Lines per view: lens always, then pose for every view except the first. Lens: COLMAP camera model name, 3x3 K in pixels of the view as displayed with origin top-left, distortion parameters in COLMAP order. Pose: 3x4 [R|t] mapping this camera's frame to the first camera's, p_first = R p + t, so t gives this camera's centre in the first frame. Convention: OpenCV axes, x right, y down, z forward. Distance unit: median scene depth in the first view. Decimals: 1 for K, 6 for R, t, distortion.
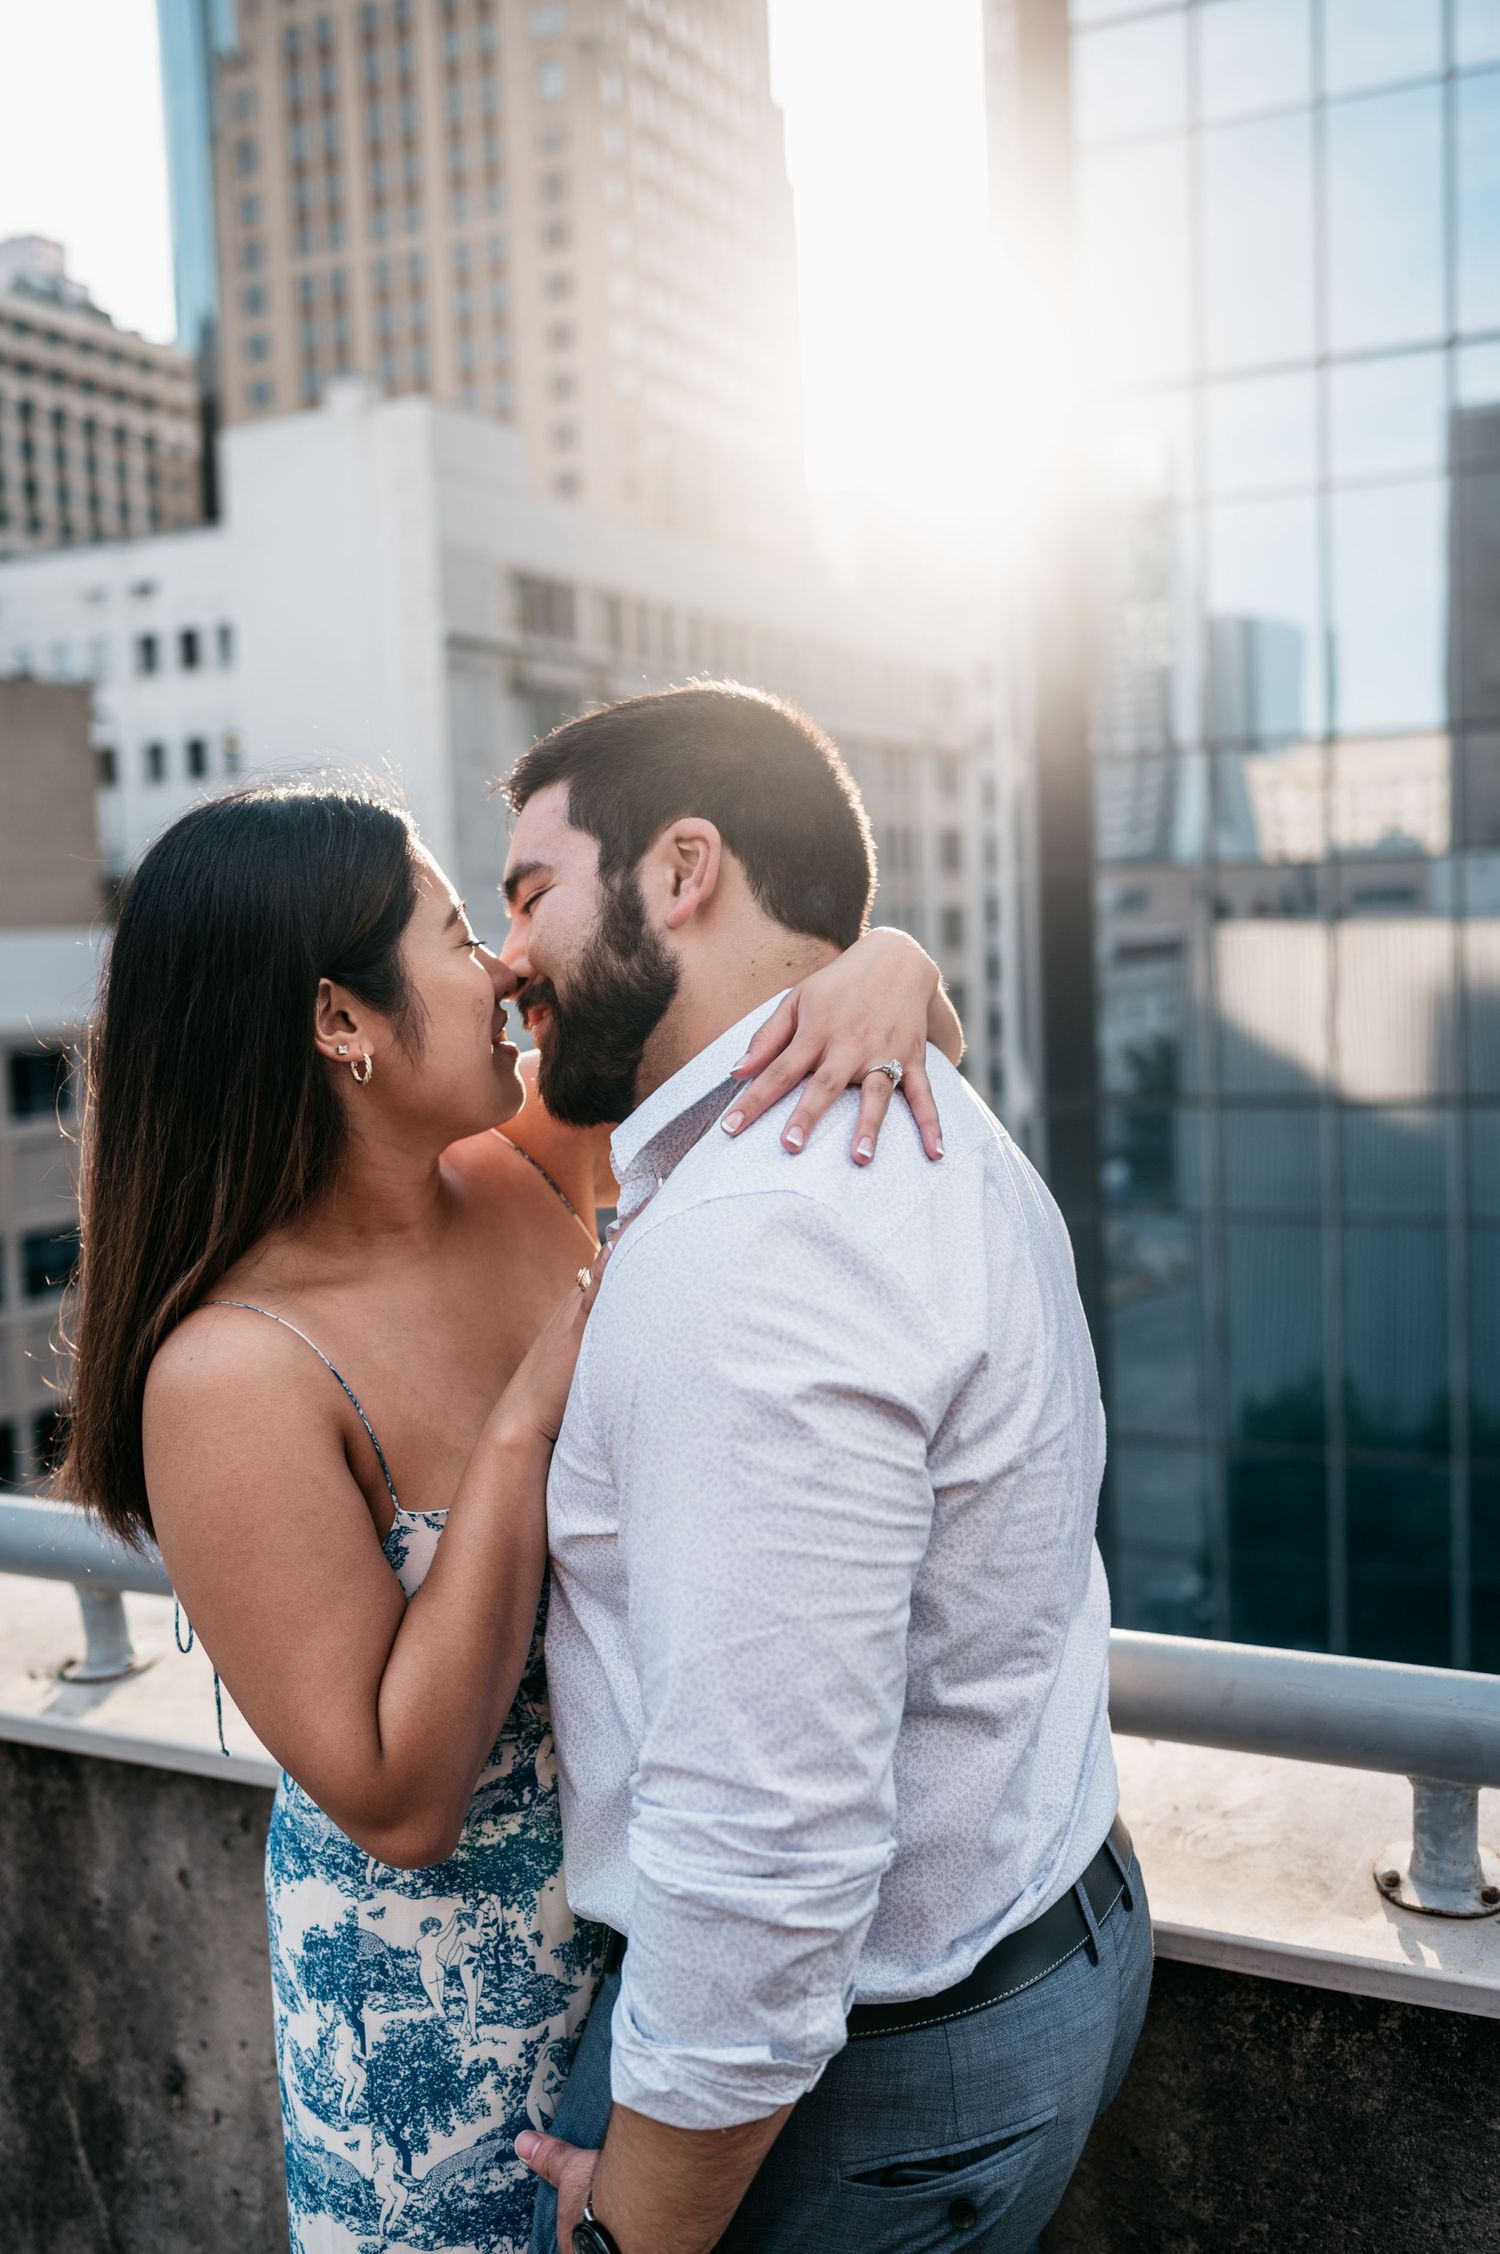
lens RADIAL K [[2107.9, 0, 750.0], [0, 2107.9, 1127.0], [0, 0, 1]] dist [-0.014291, 0.019185]
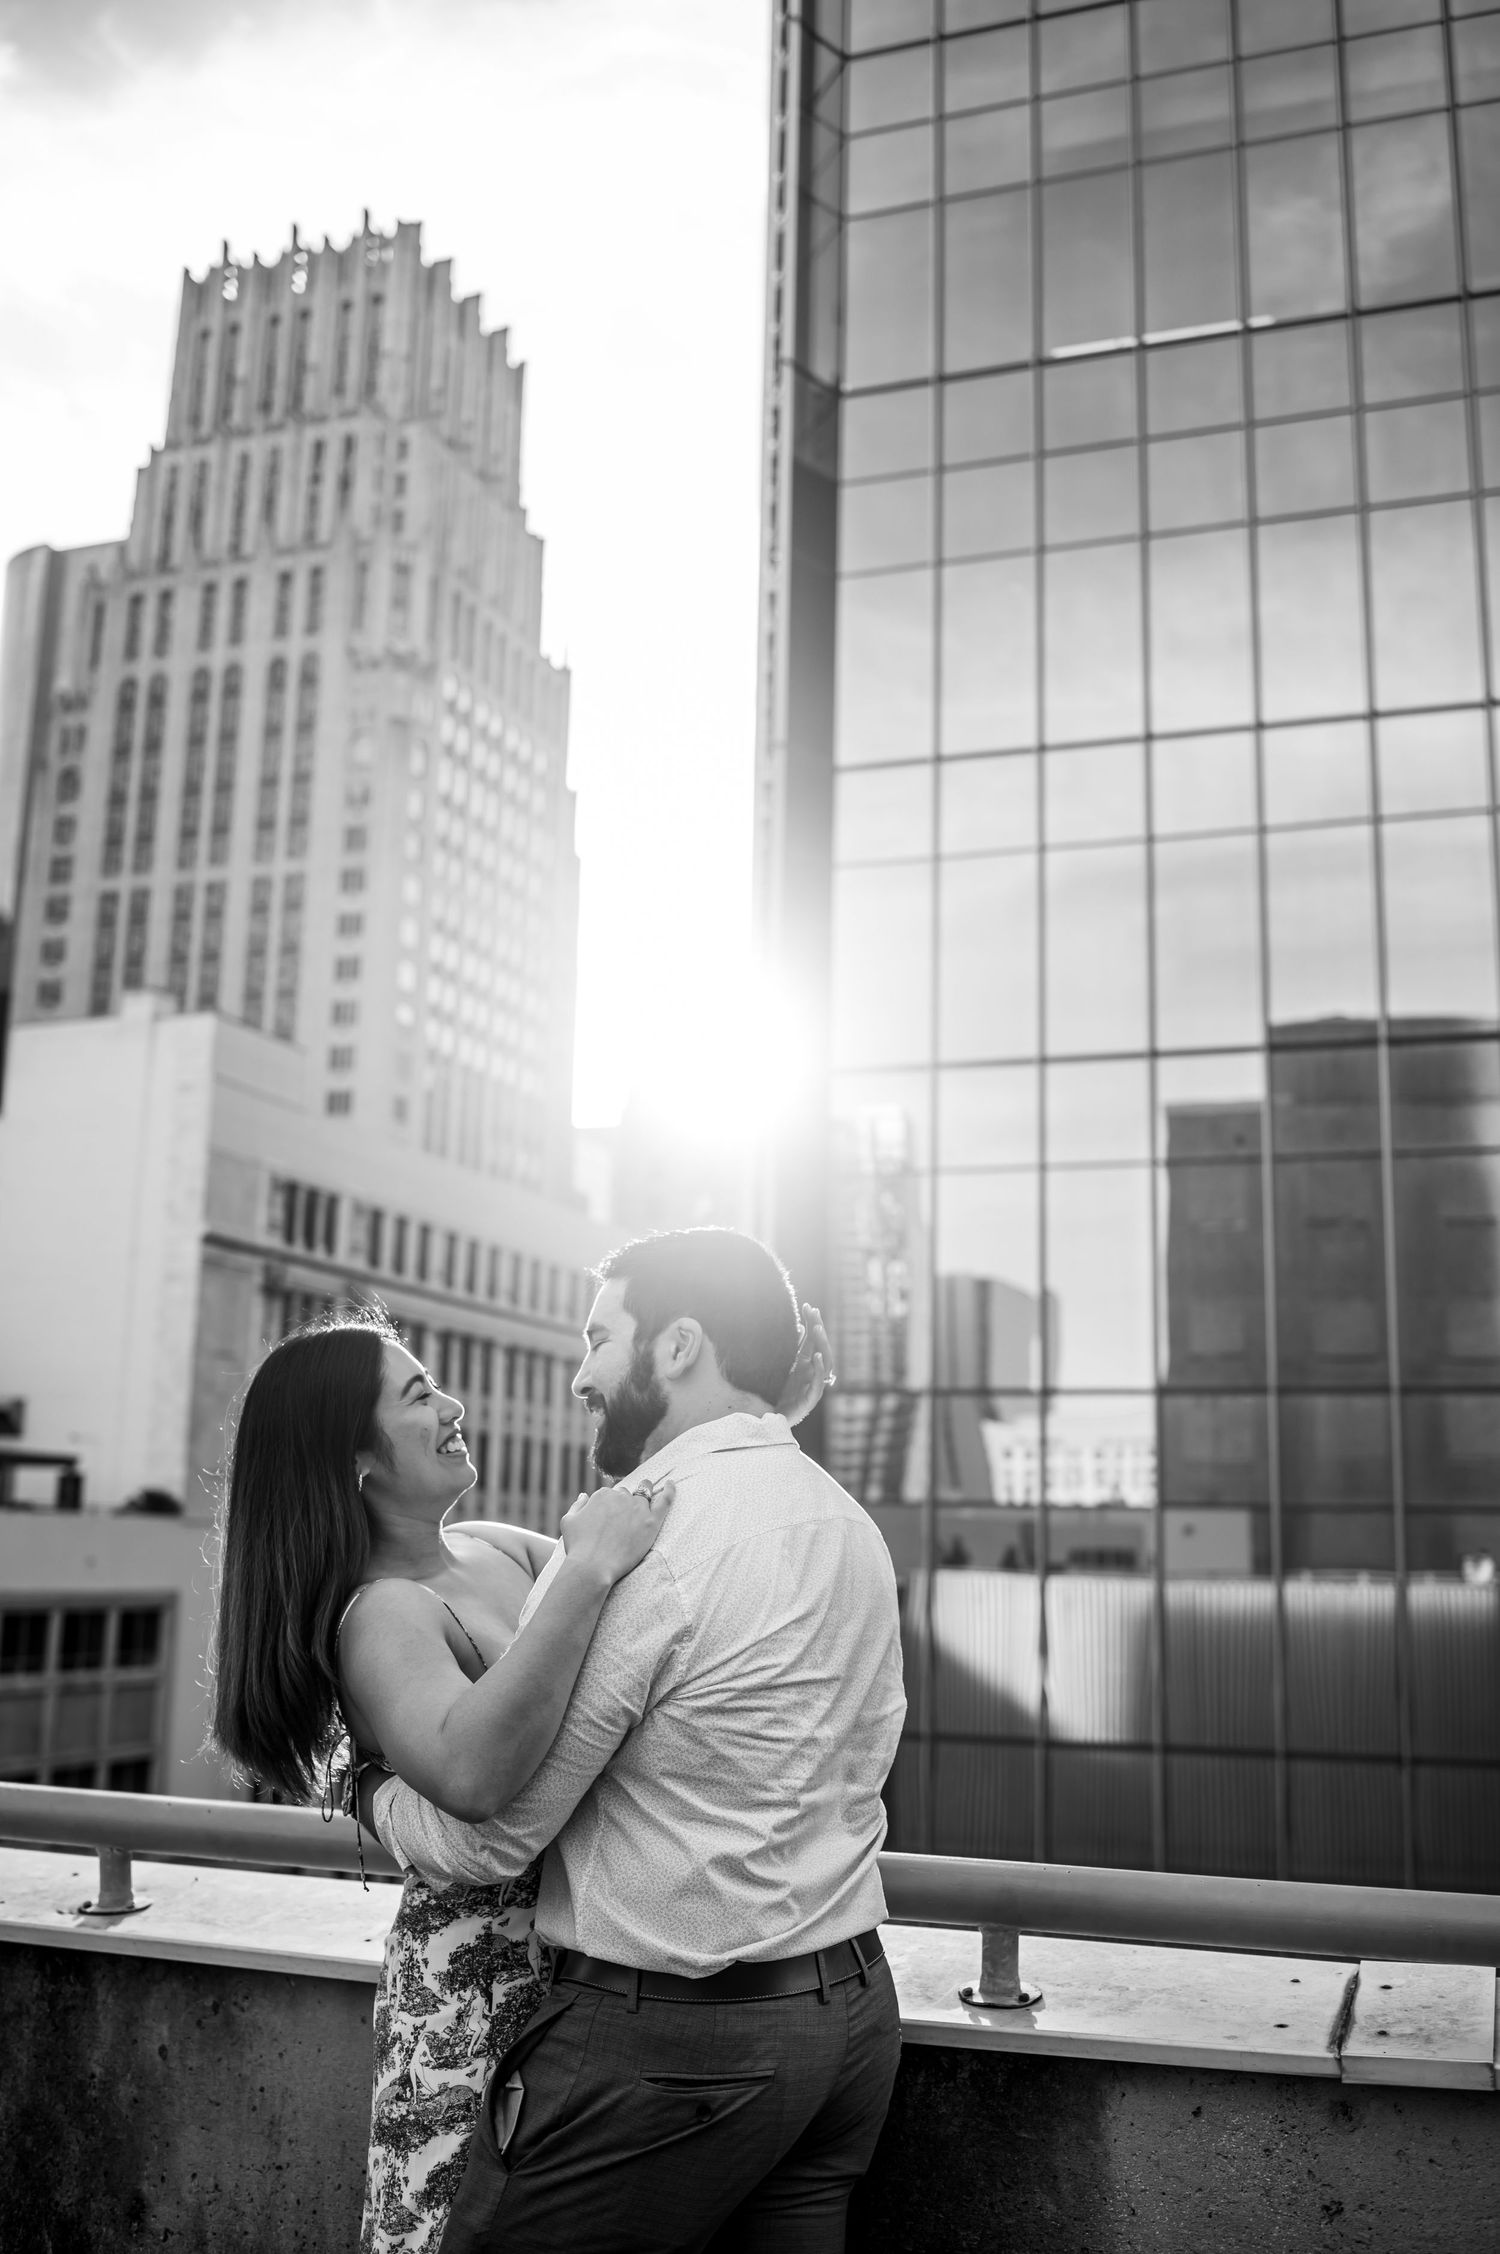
lens RADIAL K [[2136.4, 0, 750.0], [0, 2136.4, 1127.0], [0, 0, 1]] dist [-0.061517, 0.010633]
pose [[0.989994, 0.085572, 0.112200, -0.083966], [-0.049141, 0.954441, -0.294326, 0.150034], [-0.132274, 0.285867, 0.949096, -0.566085]]
